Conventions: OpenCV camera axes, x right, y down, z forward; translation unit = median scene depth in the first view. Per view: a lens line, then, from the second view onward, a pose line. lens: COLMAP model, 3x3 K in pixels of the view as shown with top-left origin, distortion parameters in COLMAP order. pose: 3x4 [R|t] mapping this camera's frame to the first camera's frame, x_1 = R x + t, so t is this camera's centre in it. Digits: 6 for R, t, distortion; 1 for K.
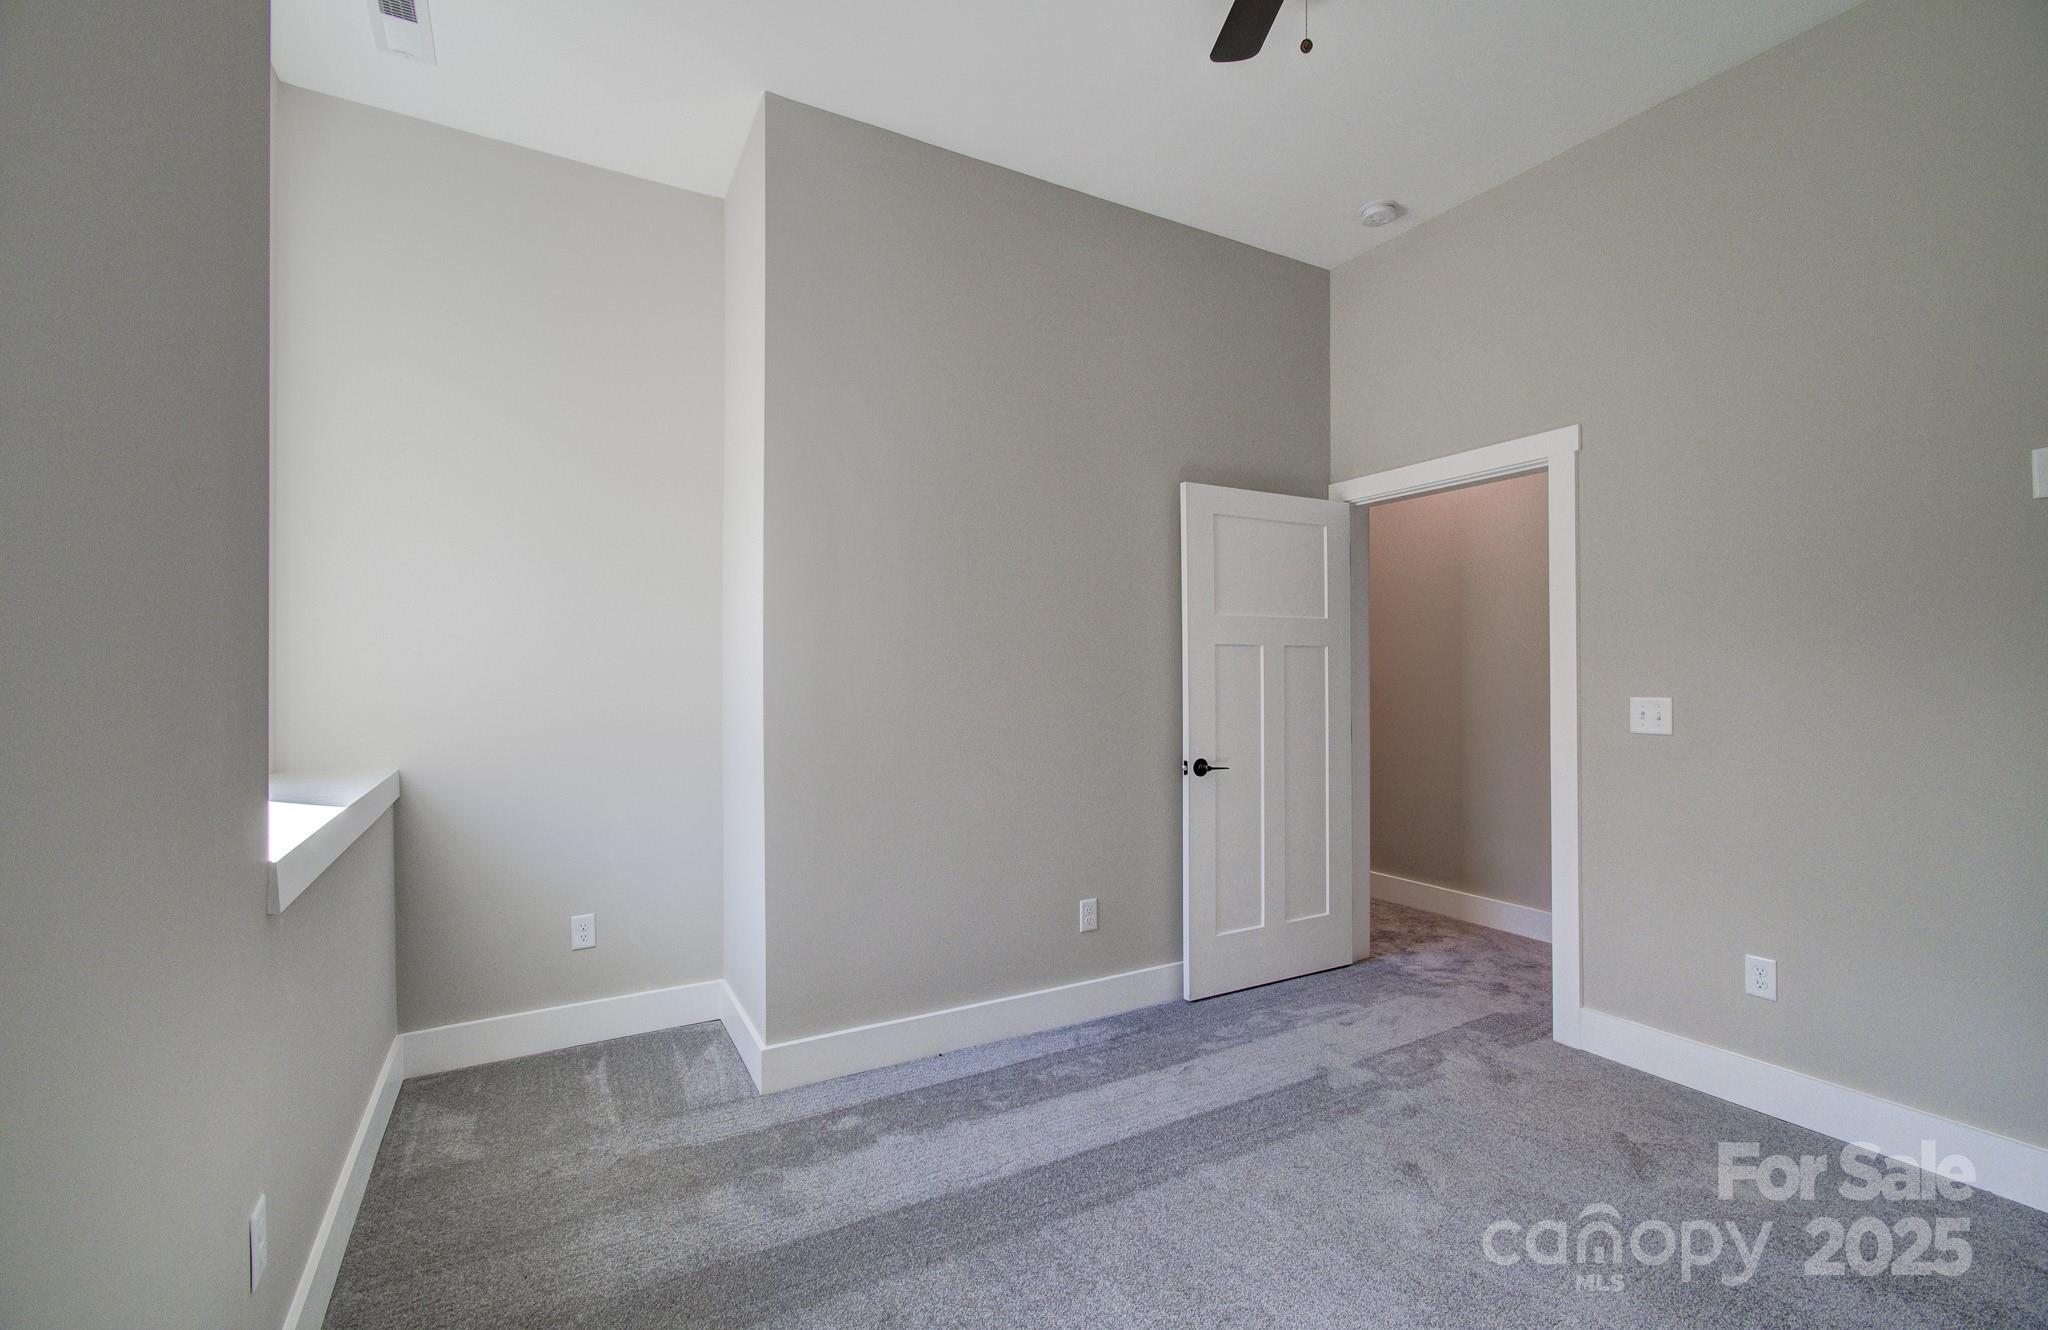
lens RADIAL K [[903.3, 0, 1028.9], [0, 903.3, 679.2], [0, 0, 1]] dist [0.016134, -0.000754]
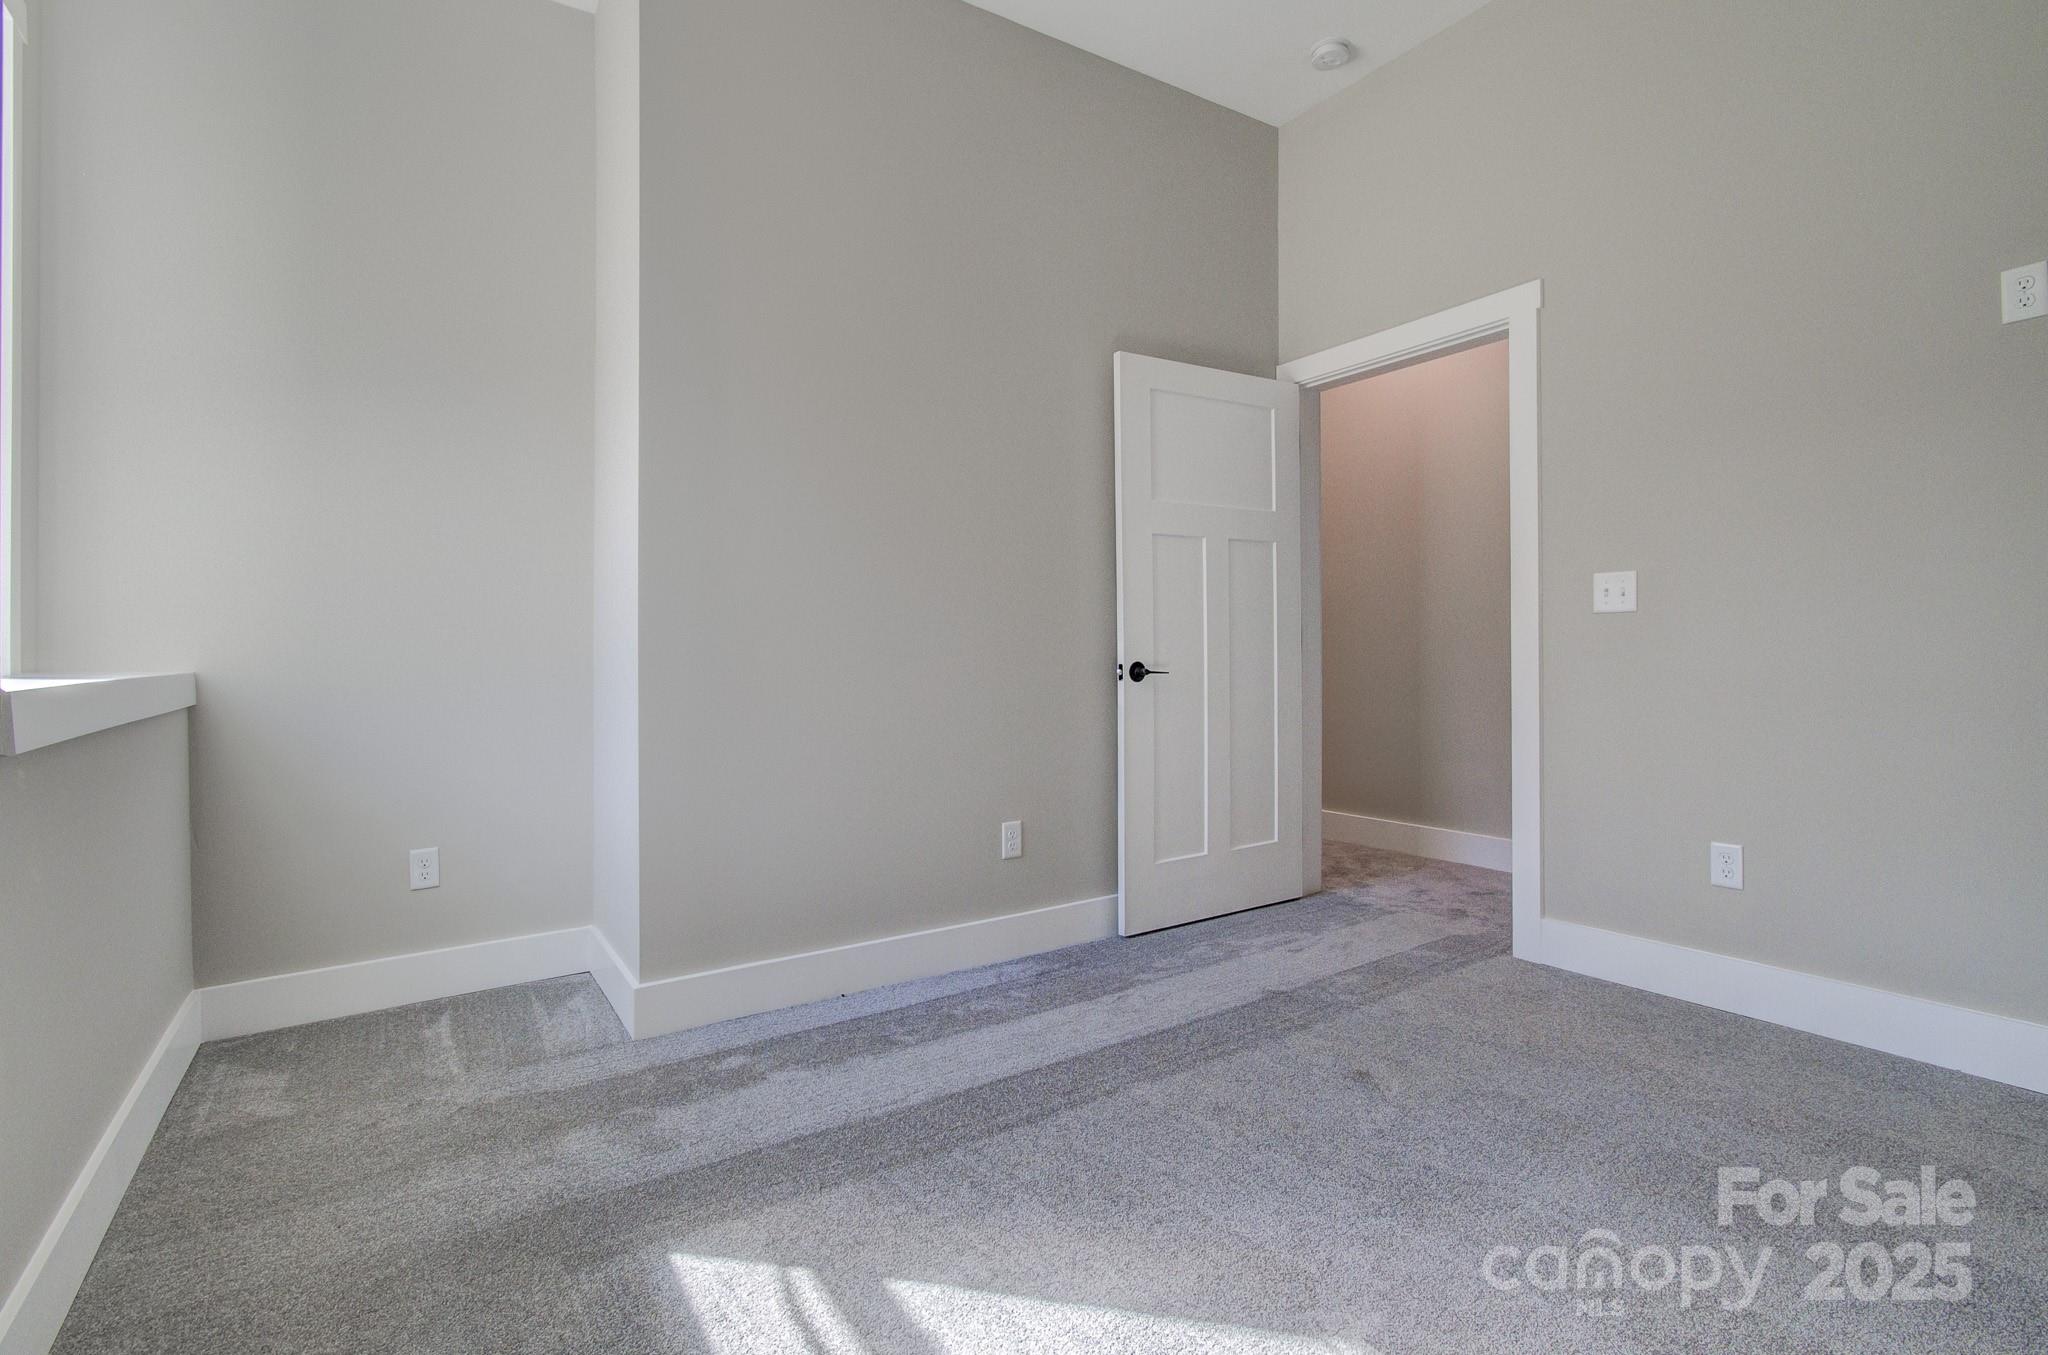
lens RADIAL K [[993.6, 0, 1025.0], [0, 993.6, 669.1], [0, 0, 1]] dist [0.013213, 0.000770]
pose [[0.997714, 0.002481, 0.067529, 0.013480], [-0.002145, 0.999985, -0.005039, 0.113179], [-0.067541, 0.004883, 0.997705, 0.023347]]
